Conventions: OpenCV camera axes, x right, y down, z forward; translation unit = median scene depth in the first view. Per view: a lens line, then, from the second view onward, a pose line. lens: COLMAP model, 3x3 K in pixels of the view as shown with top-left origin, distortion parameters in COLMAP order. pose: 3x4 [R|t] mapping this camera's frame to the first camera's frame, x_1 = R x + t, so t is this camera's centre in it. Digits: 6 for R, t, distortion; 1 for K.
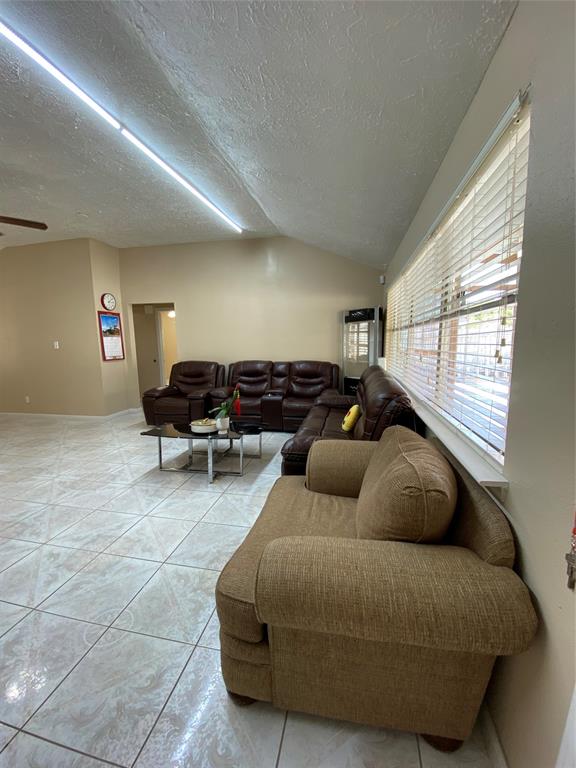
lens RADIAL K [[309.6, 0, 286.2], [0, 309.6, 381.2], [0, 0, 1]] dist [0.033346, -0.027686]
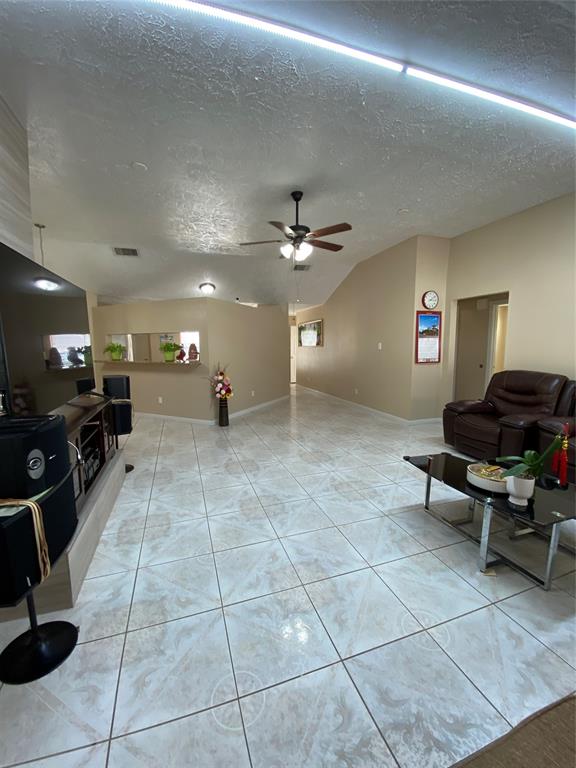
lens RADIAL K [[309.6, 0, 286.2], [0, 309.6, 381.2], [0, 0, 1]] dist [0.033346, -0.027686]
pose [[0.518136, 0.111117, -0.848050, 0.027583], [-0.111631, 0.991829, 0.061752, -0.029233], [0.847982, 0.062673, 0.526307, 0.197264]]
